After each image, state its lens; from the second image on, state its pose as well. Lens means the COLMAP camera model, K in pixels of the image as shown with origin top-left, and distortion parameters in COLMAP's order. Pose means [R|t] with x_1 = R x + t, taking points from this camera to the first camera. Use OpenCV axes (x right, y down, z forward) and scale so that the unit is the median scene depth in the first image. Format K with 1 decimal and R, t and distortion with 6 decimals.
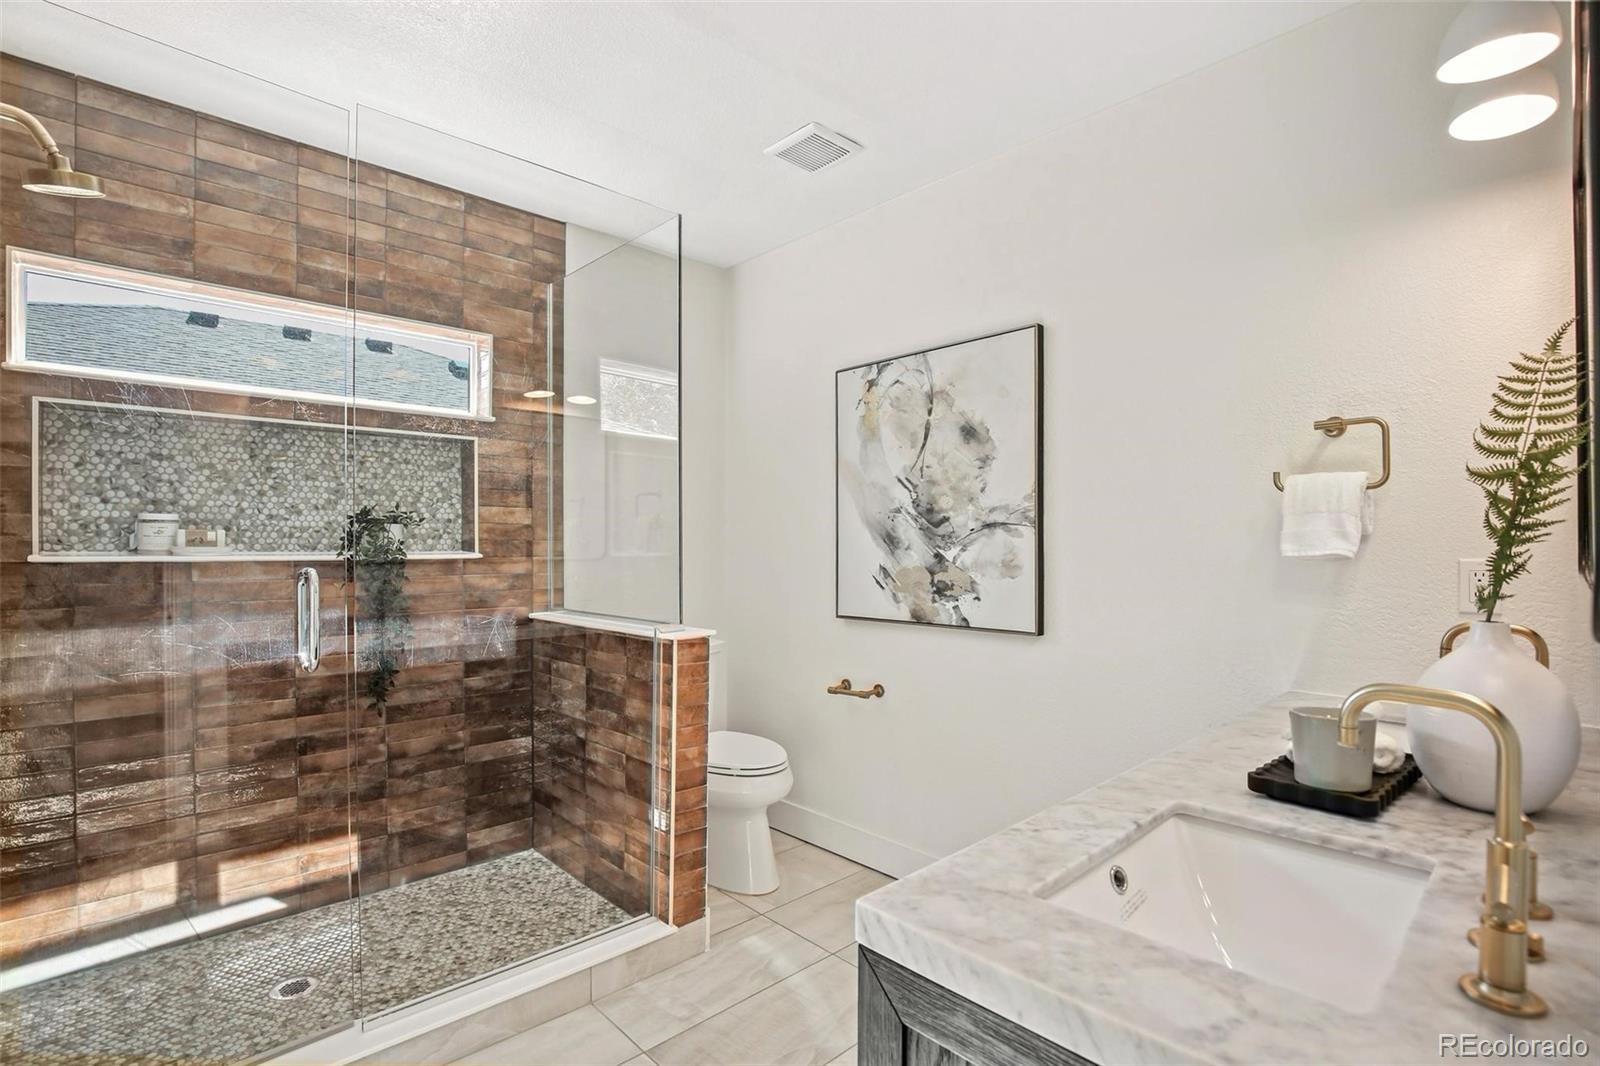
lens RADIAL K [[739.9, 0, 800.7], [0, 739.9, 552.7], [0, 0, 1]] dist [-0.024674, 0.001497]
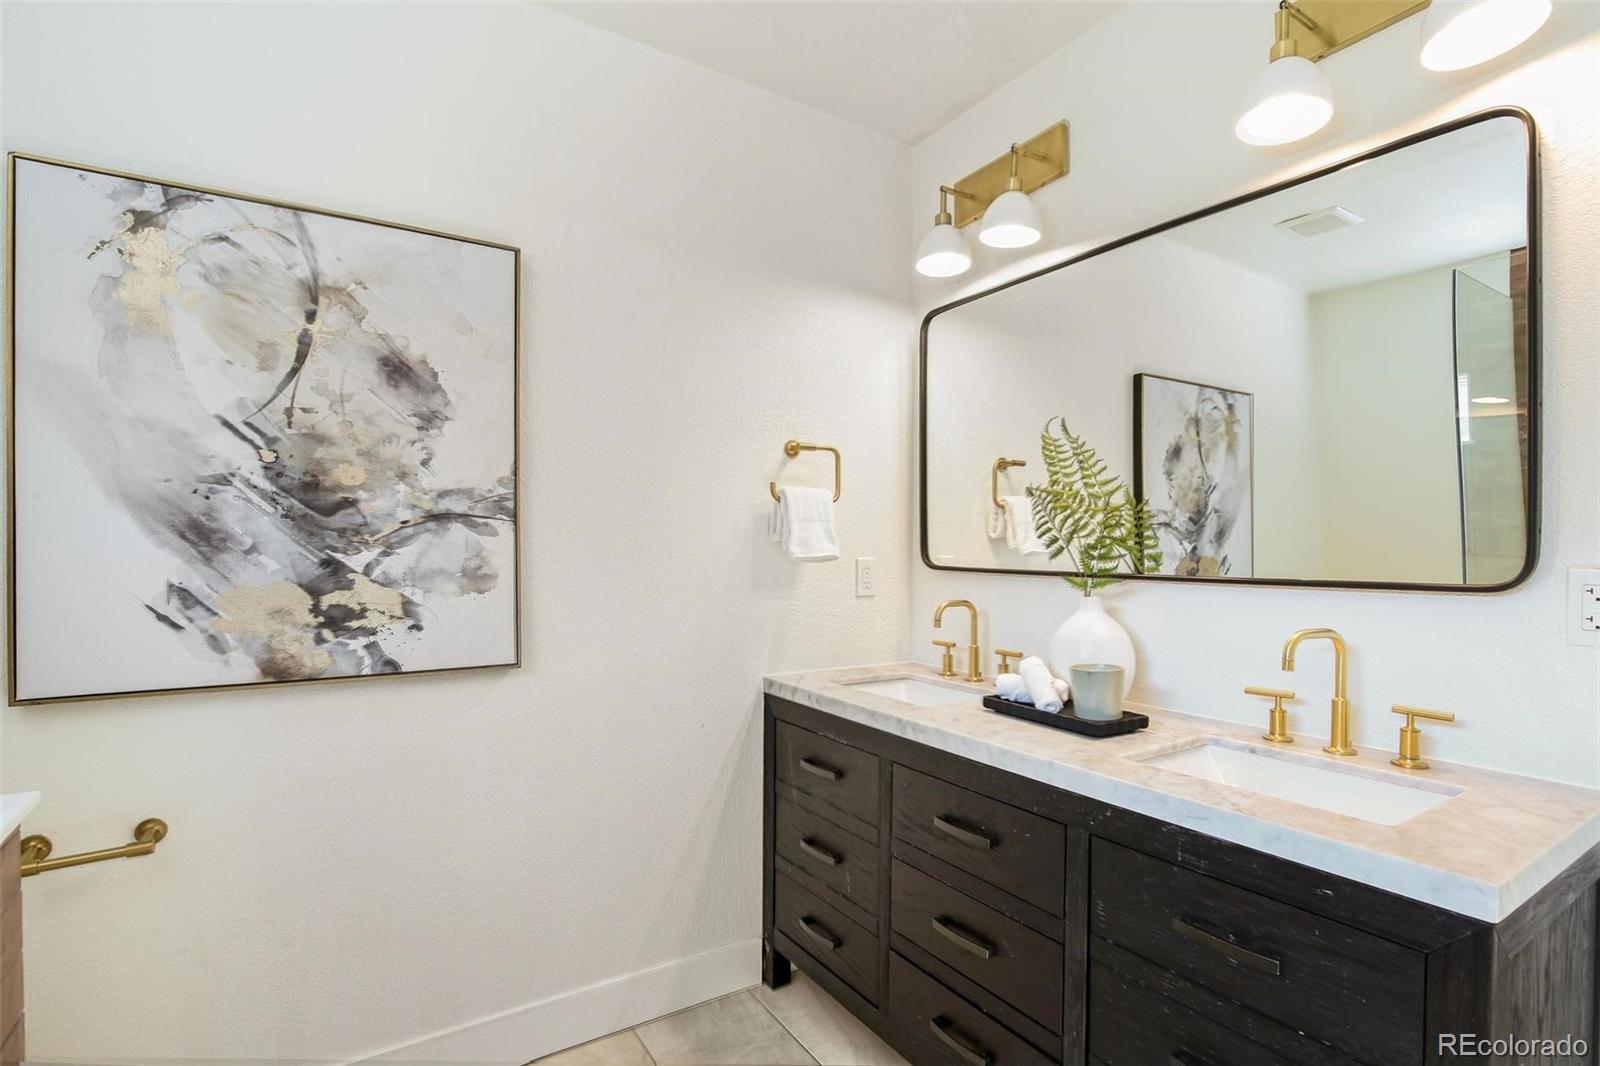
lens RADIAL K [[765.8, 0, 771.0], [0, 765.8, 560.7], [0, 0, 1]] dist [-0.027986, 0.000247]
pose [[0.196938, -0.013373, 0.980325, -0.345146], [0.004044, 0.999910, 0.012828, -0.004309], [-0.980408, 0.001438, 0.196975, 0.534712]]
